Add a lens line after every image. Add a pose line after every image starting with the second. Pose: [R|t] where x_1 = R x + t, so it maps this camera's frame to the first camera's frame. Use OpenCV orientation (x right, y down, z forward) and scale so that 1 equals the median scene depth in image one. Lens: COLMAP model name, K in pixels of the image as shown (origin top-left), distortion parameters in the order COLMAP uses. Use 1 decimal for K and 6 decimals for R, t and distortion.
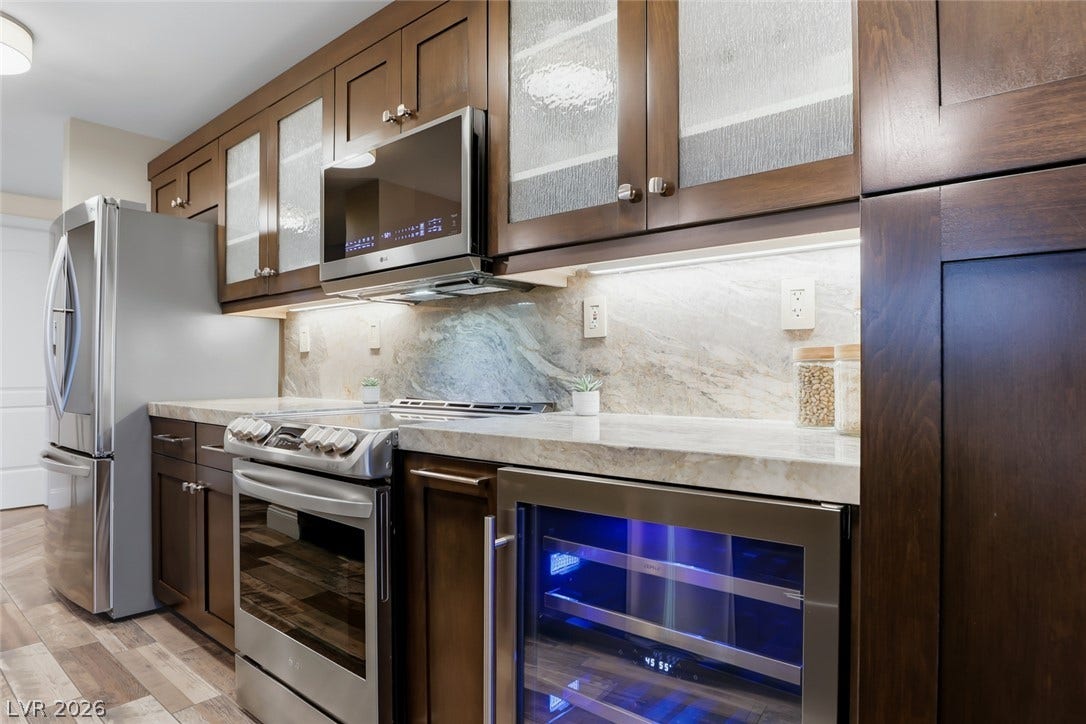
lens RADIAL K [[633.0, 0, 514.1], [0, 633.0, 371.7], [0, 0, 1]] dist [-0.018686, 0.002558]
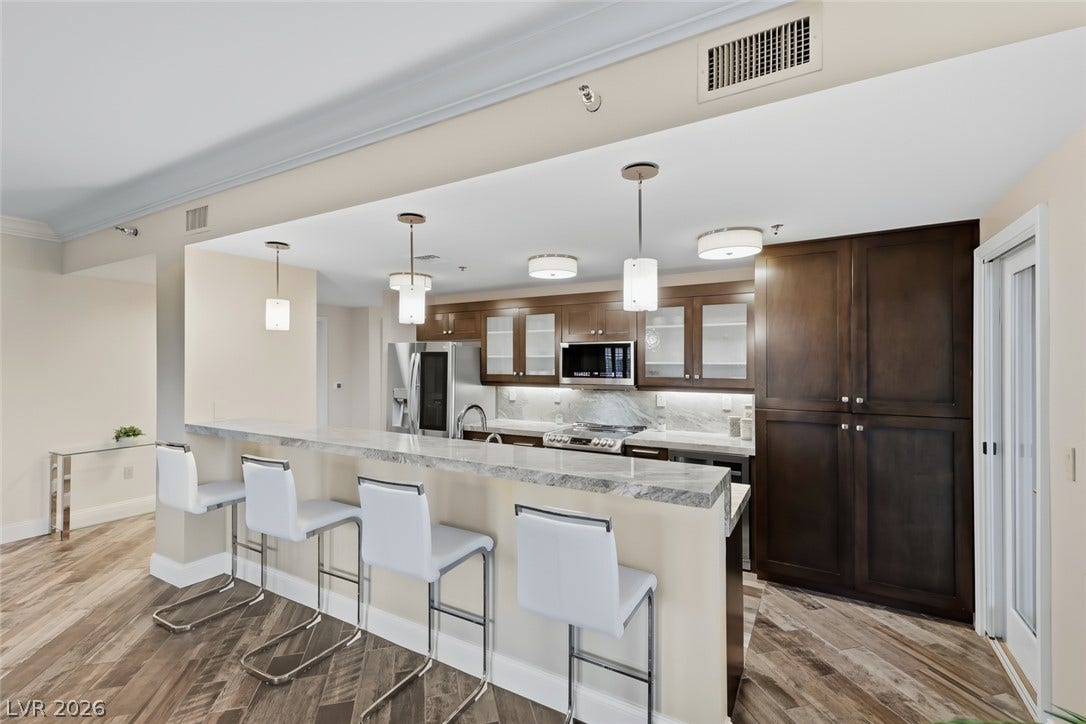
lens RADIAL K [[473.9, 0, 534.3], [0, 473.9, 360.8], [0, 0, 1]] dist [0.004289, 0.000059]
pose [[0.979722, 0.003443, 0.200334, -0.834417], [-0.001418, 0.999946, -0.010252, -0.220799], [-0.200358, 0.009761, 0.979674, -1.038540]]
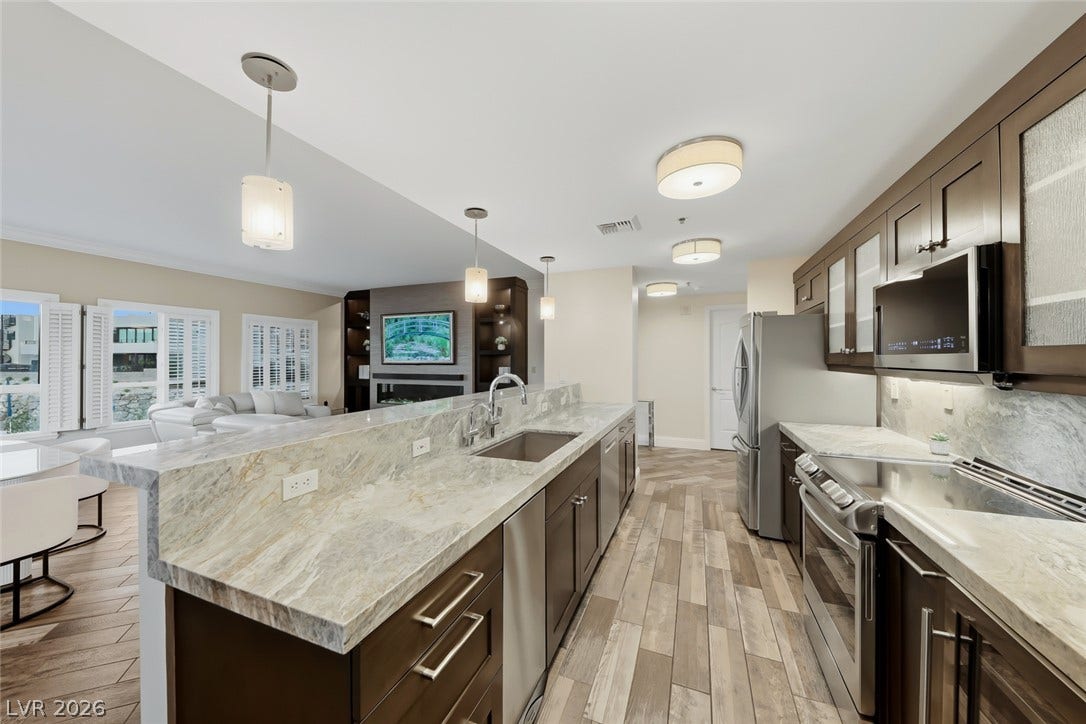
lens RADIAL K [[378.8, 0, 535.2], [0, 378.8, 357.3], [0, 0, 1]] dist [-0.007175, -0.001520]
pose [[0.335258, -0.003471, -0.942120, 0.239361], [-0.000387, 0.999993, -0.003821, -0.160999], [0.942126, 0.001645, 0.335254, -0.008358]]
